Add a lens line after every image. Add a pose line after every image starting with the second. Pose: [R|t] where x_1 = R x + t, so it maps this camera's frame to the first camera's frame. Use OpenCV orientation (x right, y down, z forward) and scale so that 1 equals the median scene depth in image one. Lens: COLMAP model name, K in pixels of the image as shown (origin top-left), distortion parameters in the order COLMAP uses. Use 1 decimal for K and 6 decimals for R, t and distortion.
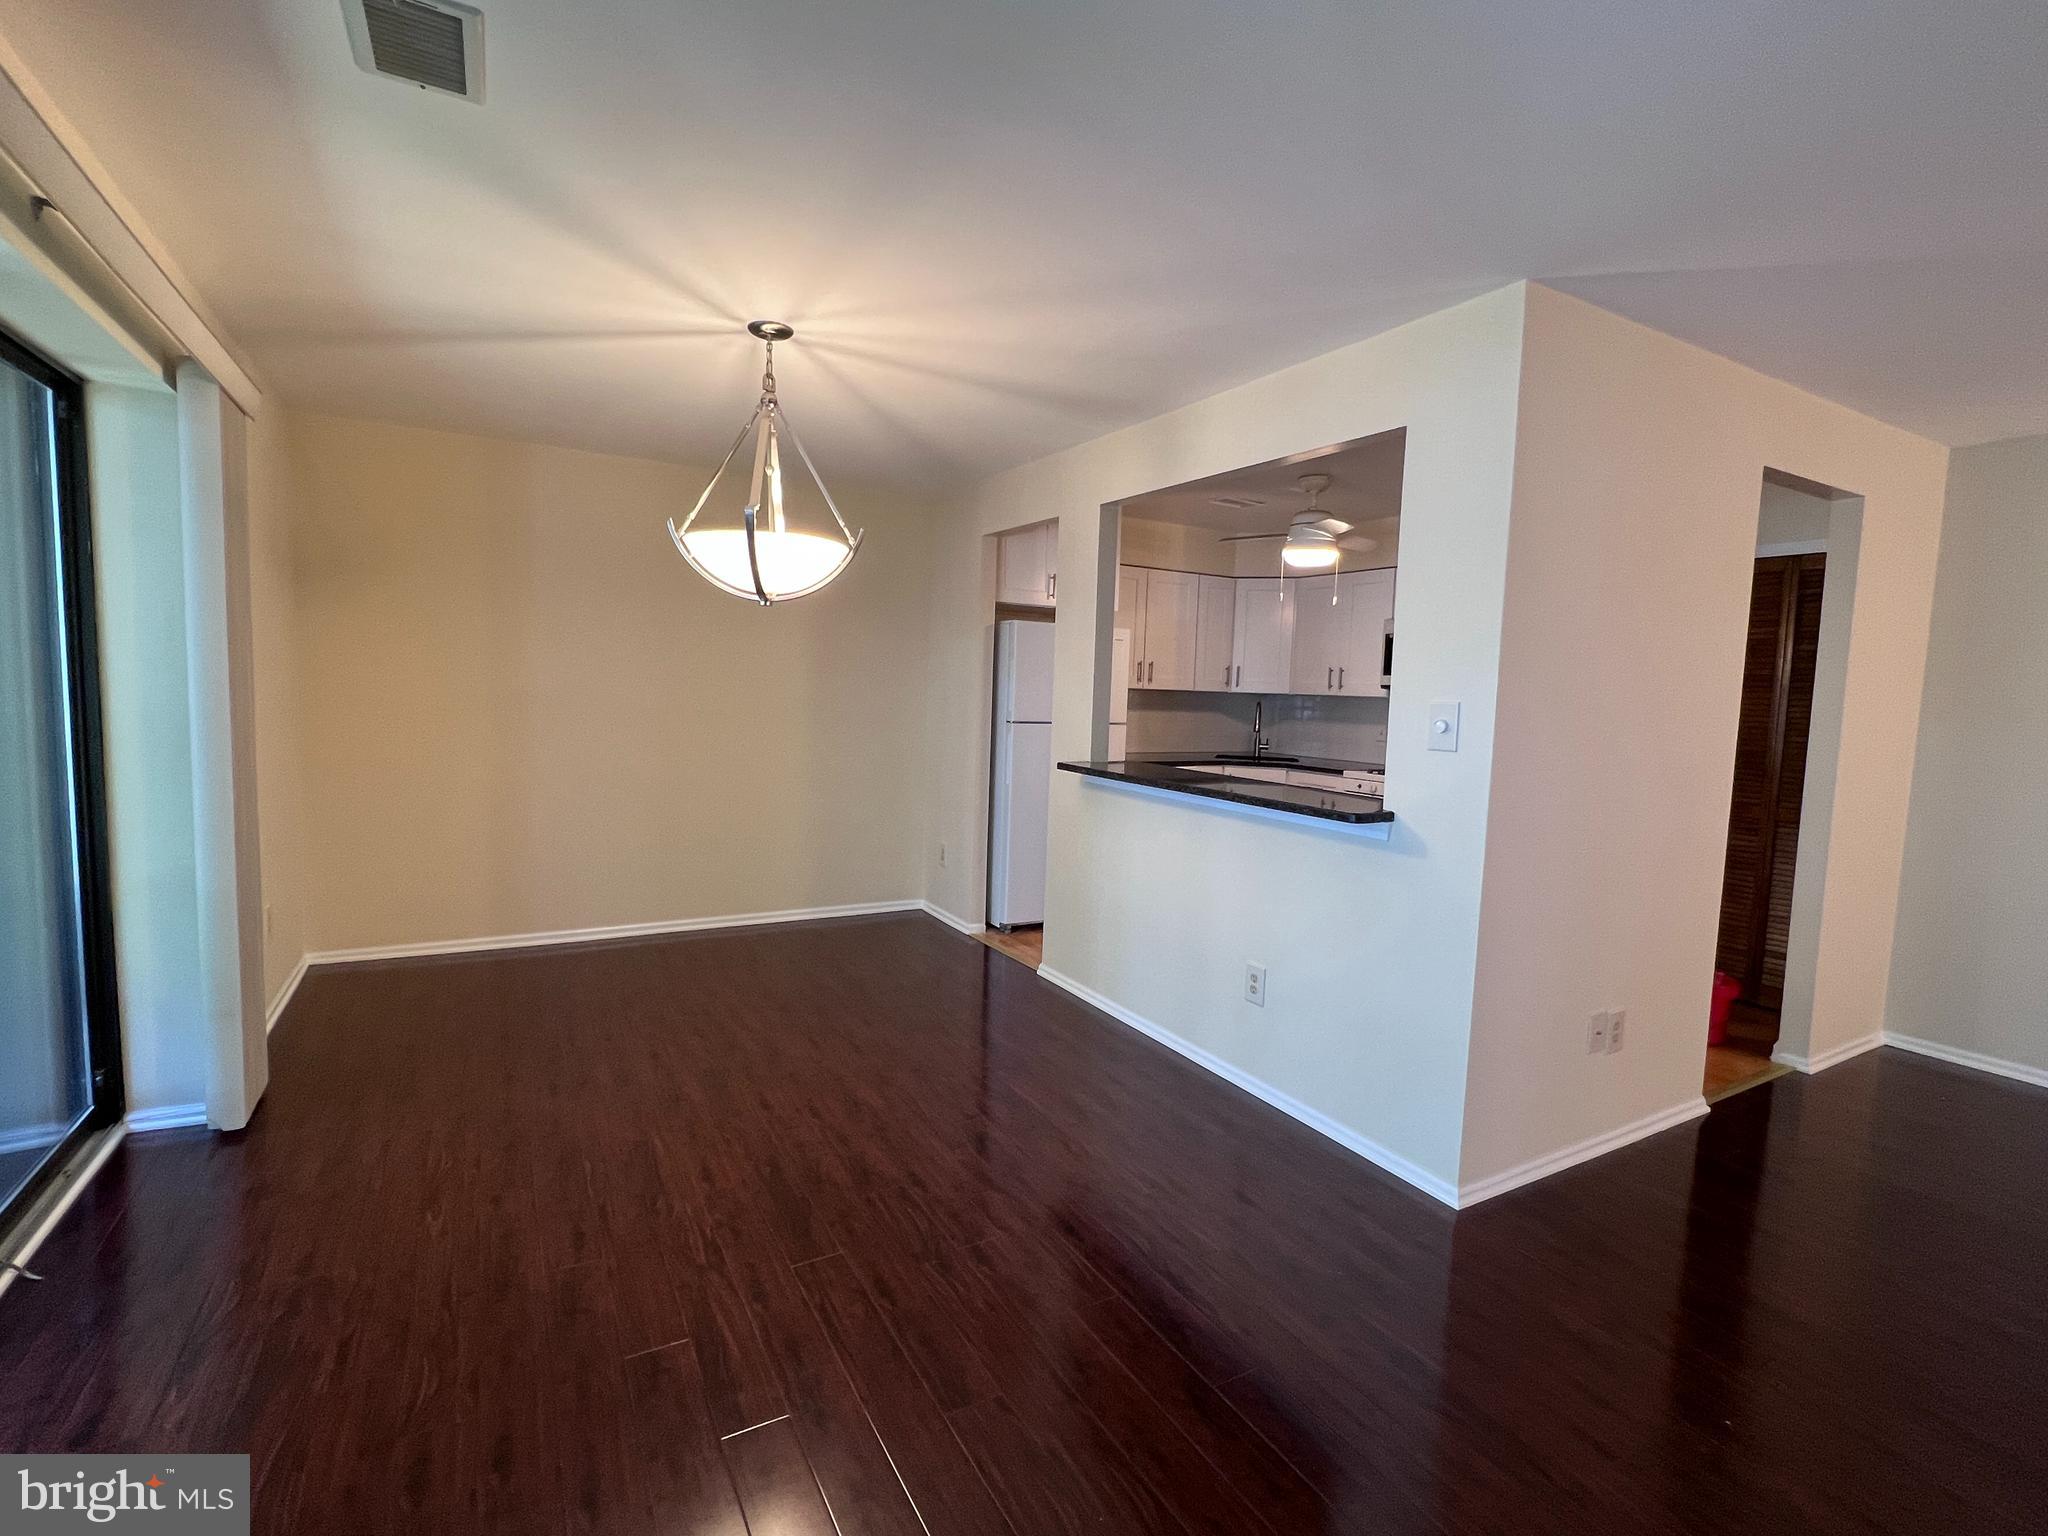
lens RADIAL K [[932.5, 0, 1012.5], [0, 932.5, 767.0], [0, 0, 1]] dist [-0.000938, -0.000129]
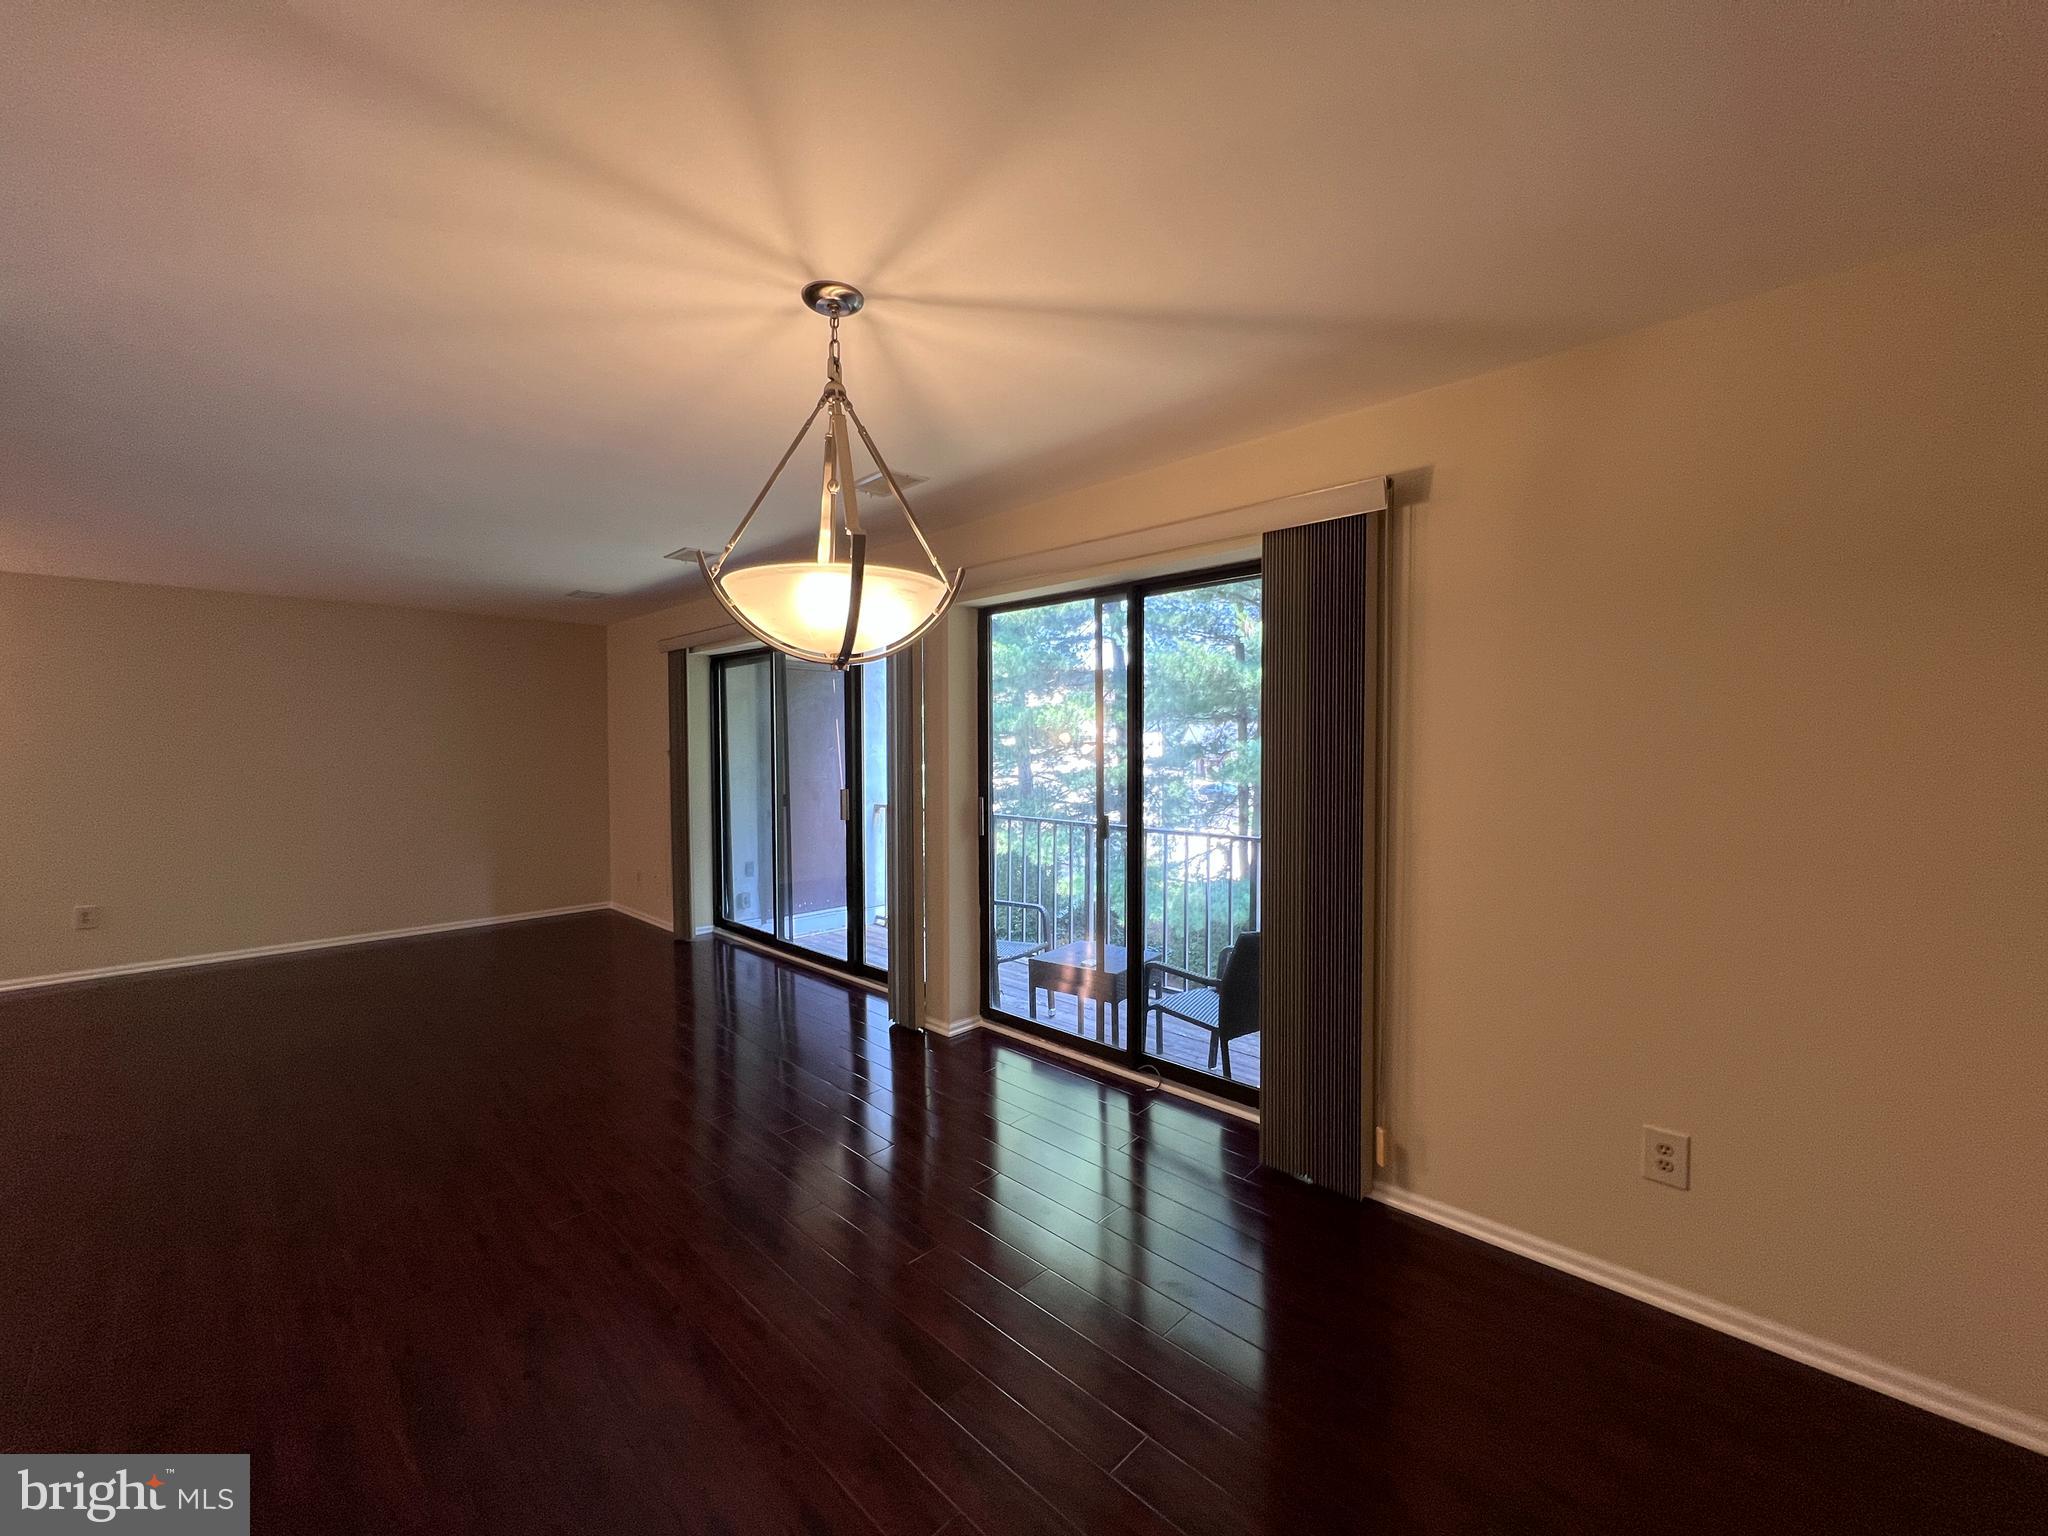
lens RADIAL K [[821.2, 0, 1018.3], [0, 821.2, 768.0], [0, 0, 1]] dist [0.001734, -0.000044]
pose [[-0.961494, -0.029311, -0.273258, -0.228957], [-0.058214, 0.993456, 0.098270, -0.160641], [0.268589, 0.110394, -0.956908, 1.706975]]
